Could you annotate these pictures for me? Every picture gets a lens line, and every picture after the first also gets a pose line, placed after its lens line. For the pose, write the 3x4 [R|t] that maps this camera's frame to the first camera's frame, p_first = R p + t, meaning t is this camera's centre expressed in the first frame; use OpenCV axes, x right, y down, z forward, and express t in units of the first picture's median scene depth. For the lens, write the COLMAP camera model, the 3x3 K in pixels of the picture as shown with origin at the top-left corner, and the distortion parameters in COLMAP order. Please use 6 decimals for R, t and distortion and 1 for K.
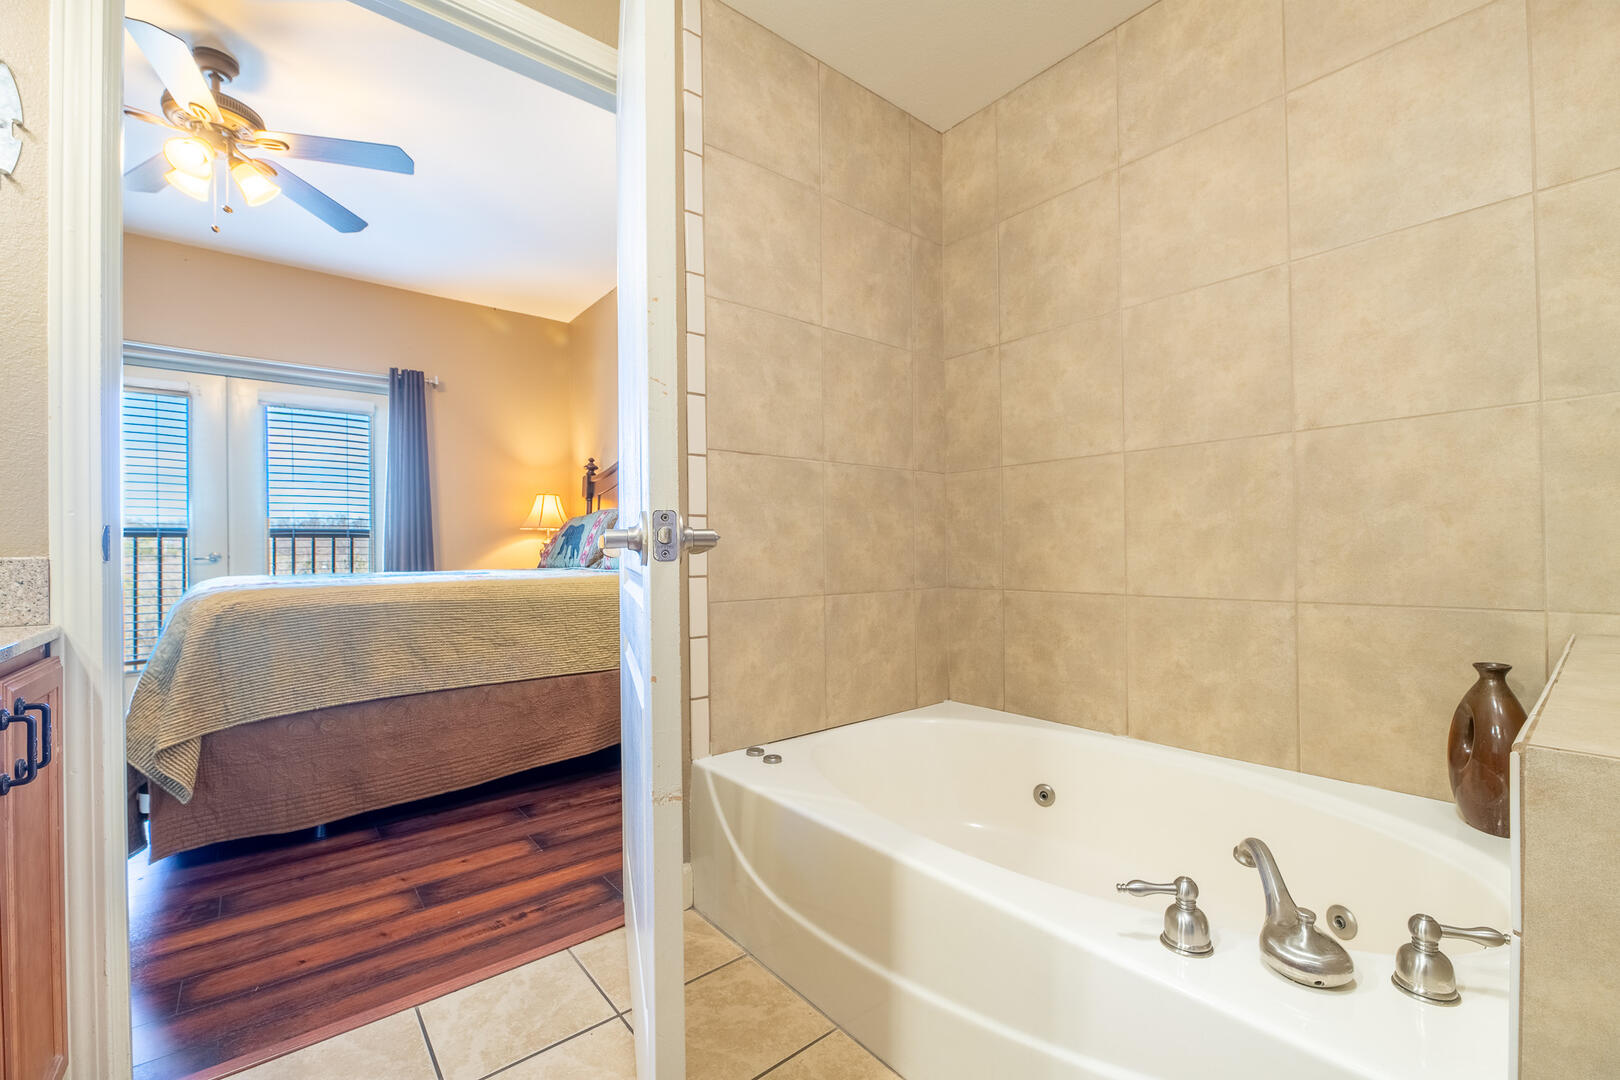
lens RADIAL K [[674.0, 0, 813.8], [0, 674.0, 541.3], [0, 0, 1]] dist [-0.000304, -0.002365]
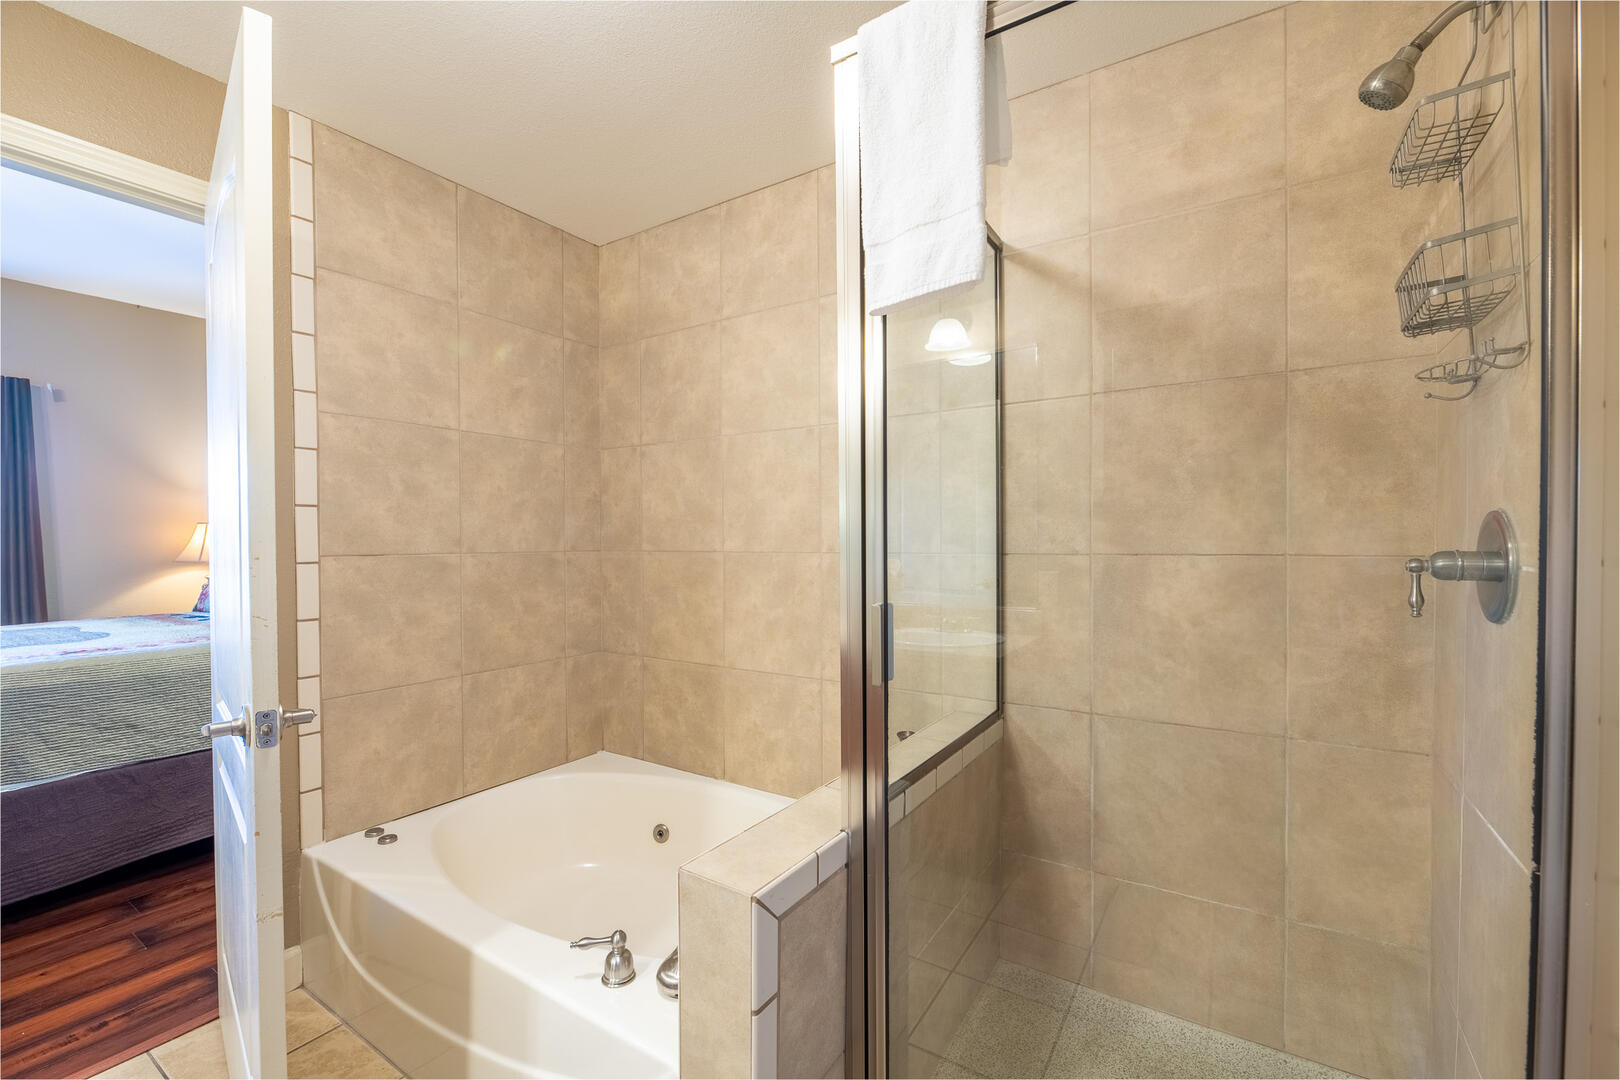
lens RADIAL K [[674.0, 0, 811.1], [0, 674.0, 544.6], [0, 0, 1]] dist [-0.000304, -0.002365]
pose [[0.954223, 0.005039, 0.299055, 0.244961], [-0.010456, 0.999809, 0.016517, -0.168079], [-0.298915, -0.018888, 0.954093, -0.226837]]
